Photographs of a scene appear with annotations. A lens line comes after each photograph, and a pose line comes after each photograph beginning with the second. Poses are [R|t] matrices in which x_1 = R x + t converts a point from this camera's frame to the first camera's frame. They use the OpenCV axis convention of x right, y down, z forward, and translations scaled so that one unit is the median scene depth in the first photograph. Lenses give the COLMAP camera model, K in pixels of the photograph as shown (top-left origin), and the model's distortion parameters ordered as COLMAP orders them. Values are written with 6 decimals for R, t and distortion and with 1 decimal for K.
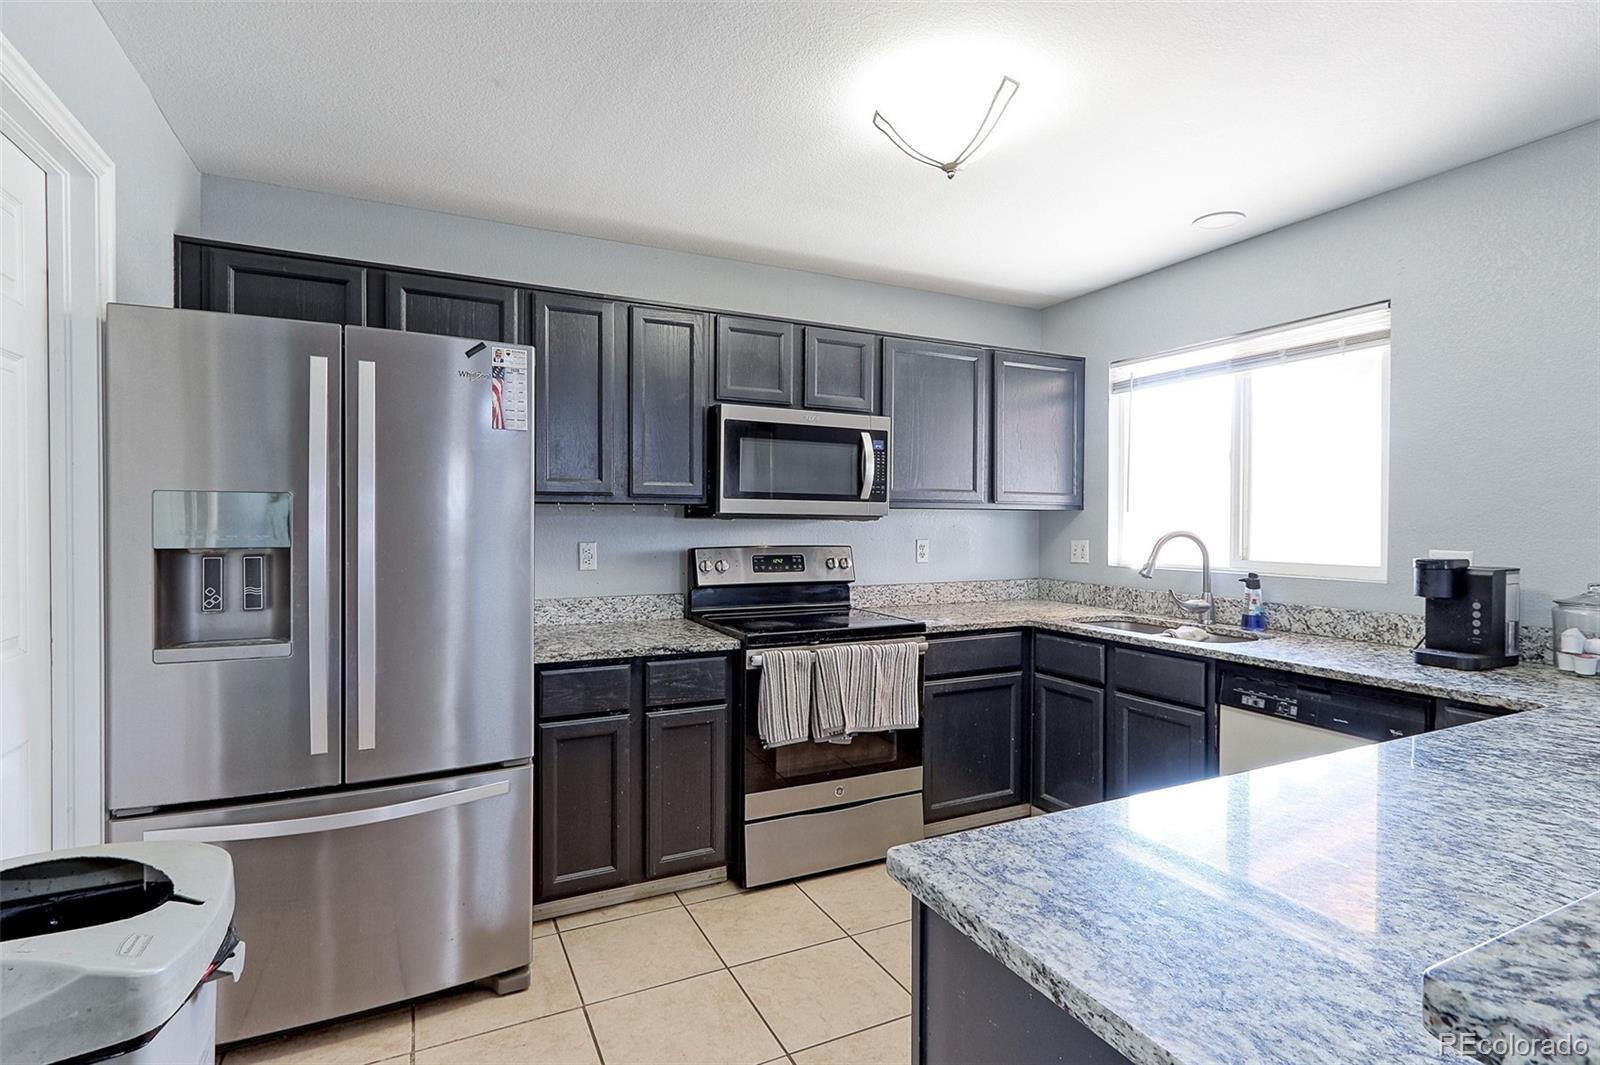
lens RADIAL K [[781.8, 0, 792.7], [0, 781.8, 530.7], [0, 0, 1]] dist [0.005189, 0.003957]
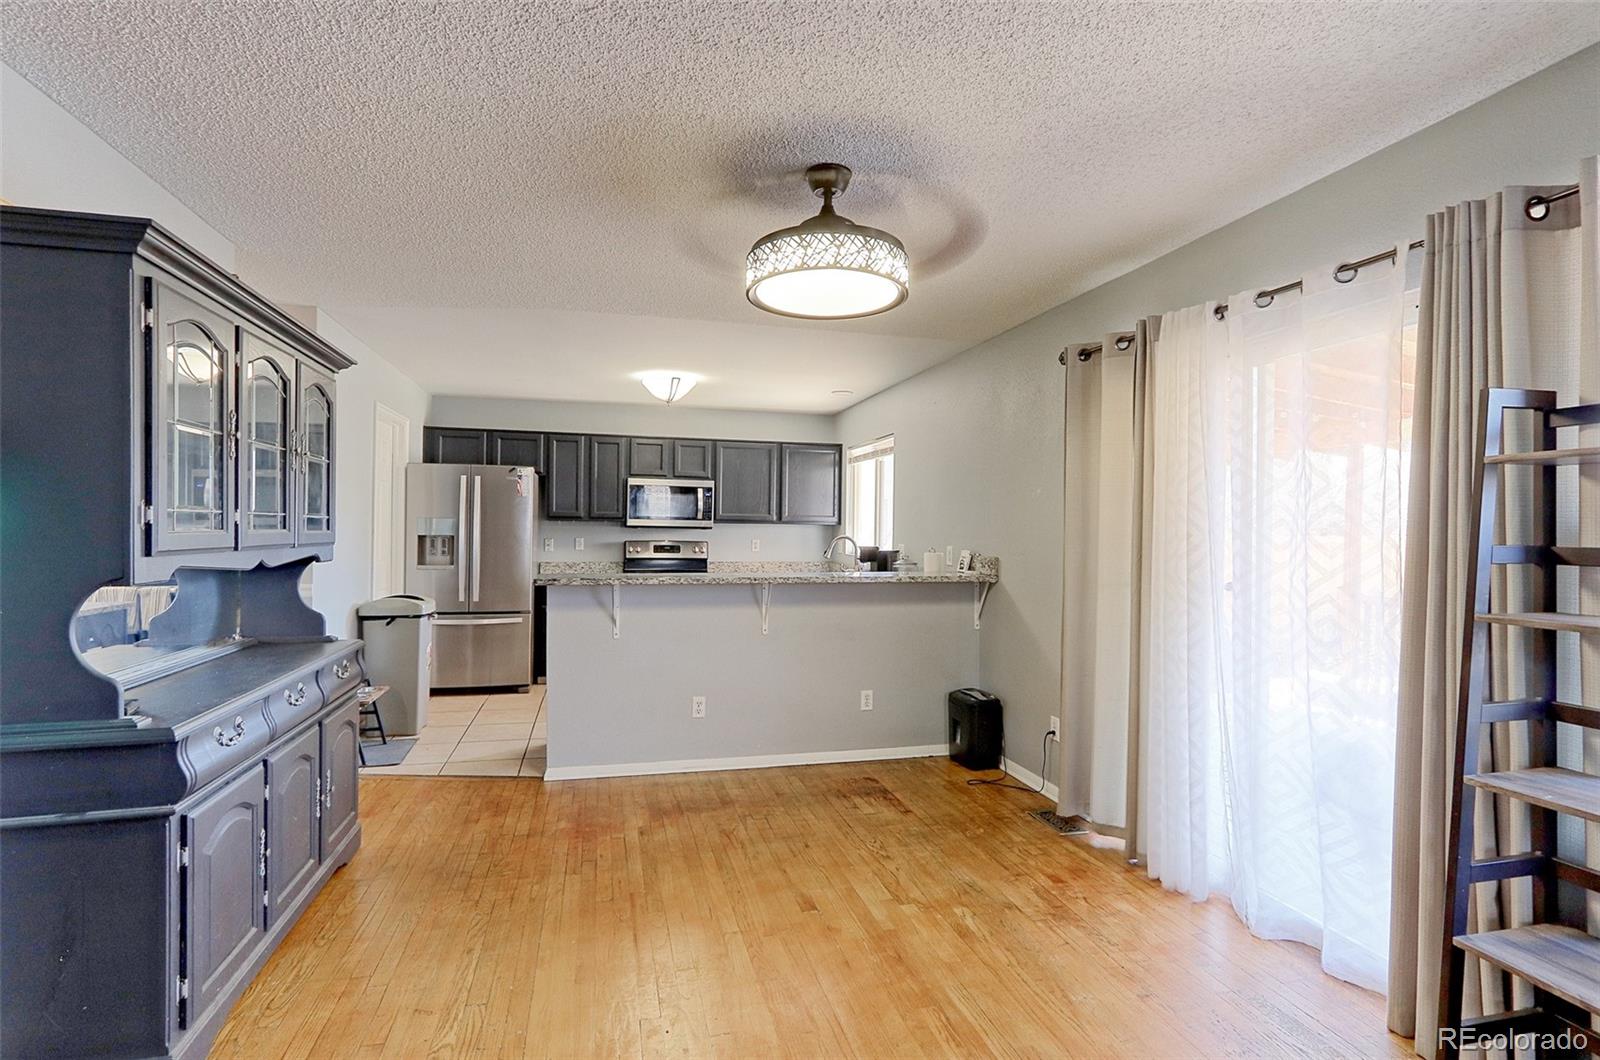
lens RADIAL K [[781.8, 0, 789.0], [0, 781.8, 531.1], [0, 0, 1]] dist [0.005189, 0.003957]
pose [[0.977748, 0.009184, -0.209581, 0.799056], [-0.011732, 0.999872, -0.010919, 0.013682], [0.209454, 0.013135, 0.977730, -1.076112]]
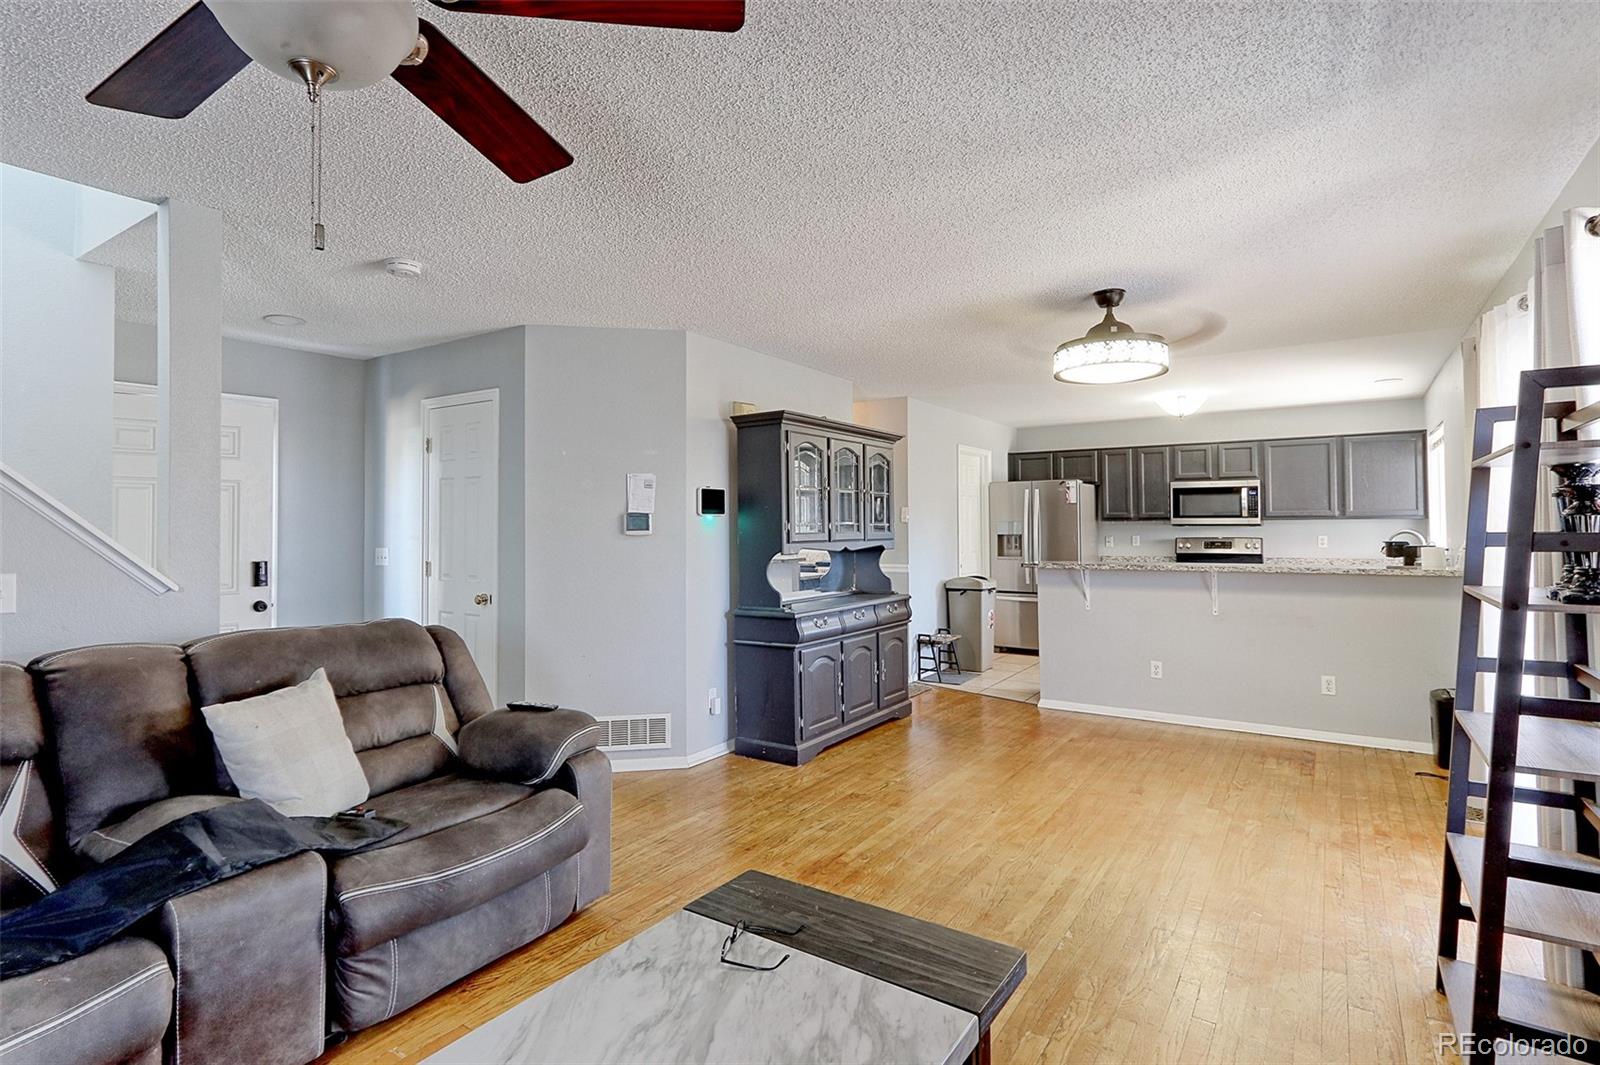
lens RADIAL K [[781.8, 0, 795.6], [0, 781.8, 509.3], [0, 0, 1]] dist [0.005189, 0.003957]
pose [[0.503041, -0.027213, -0.863834, 1.430692], [-0.002420, 0.999456, -0.032894, 0.016573], [0.864259, 0.018638, 0.502702, -1.304148]]
